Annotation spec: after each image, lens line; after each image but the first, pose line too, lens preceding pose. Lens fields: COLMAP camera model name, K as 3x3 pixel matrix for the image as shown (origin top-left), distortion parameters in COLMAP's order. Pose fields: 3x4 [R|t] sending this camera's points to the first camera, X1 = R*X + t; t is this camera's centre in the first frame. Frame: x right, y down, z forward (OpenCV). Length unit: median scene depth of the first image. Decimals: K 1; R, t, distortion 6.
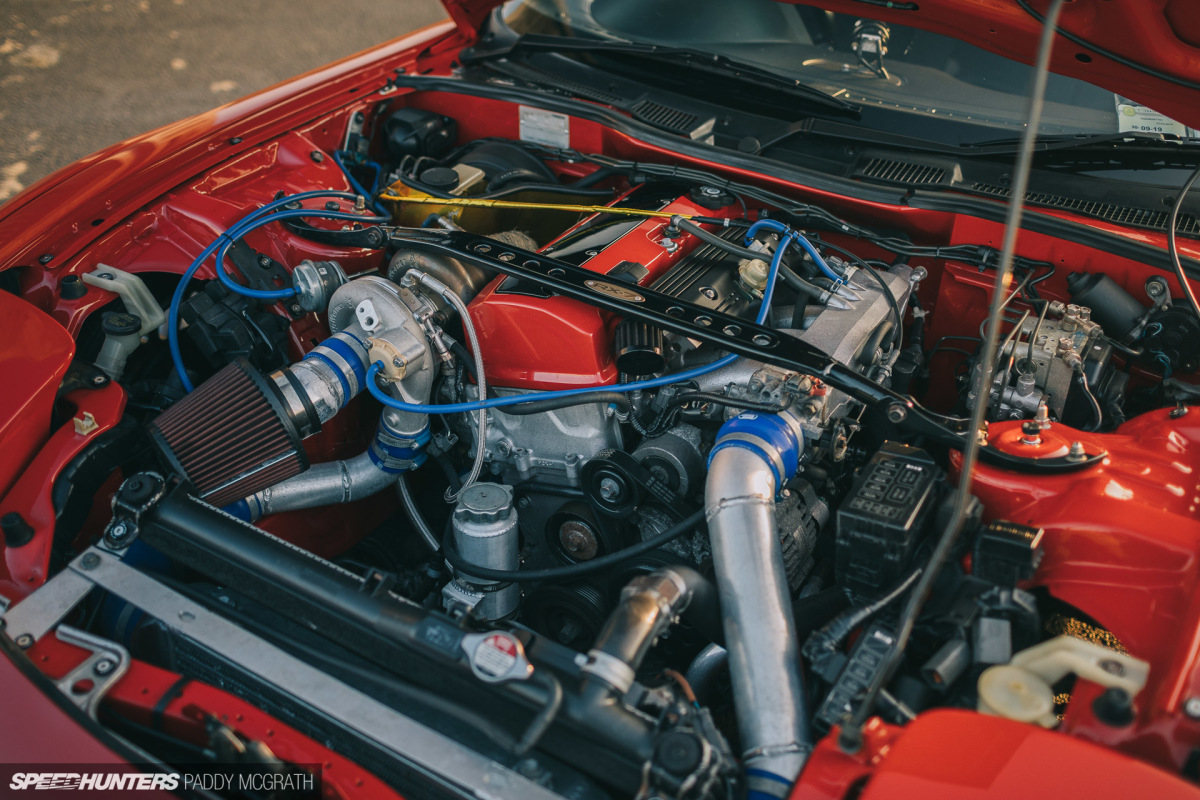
lens RADIAL K [[1189.8, 0, 600.0], [0, 1189.8, 400.0], [0, 0, 1]] dist [0.012039, -0.005746]
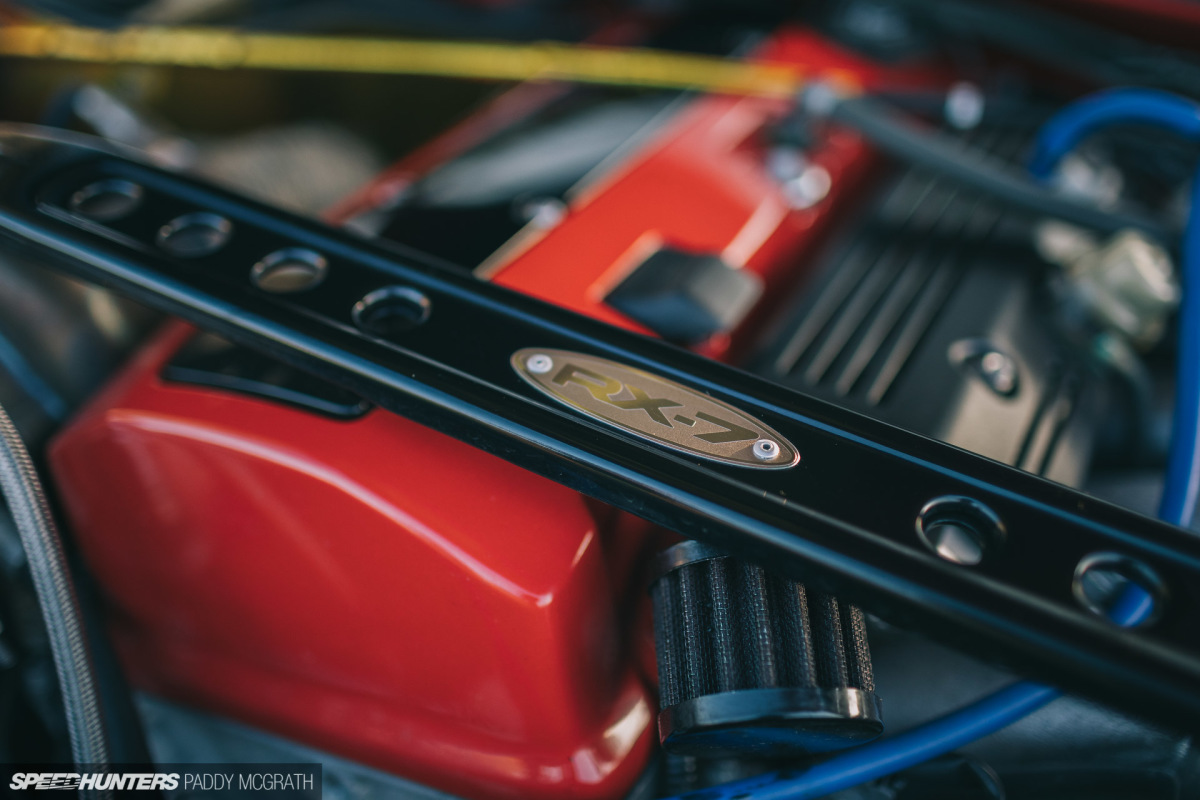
lens RADIAL K [[1189.8, 0, 600.0], [0, 1189.8, 400.0], [0, 0, 1]] dist [0.012039, -0.005746]
pose [[0.998311, -0.011067, 0.057027, -0.009691], [0.006852, 0.997265, 0.073594, -0.109208], [-0.057685, -0.073079, 0.995657, 0.783289]]
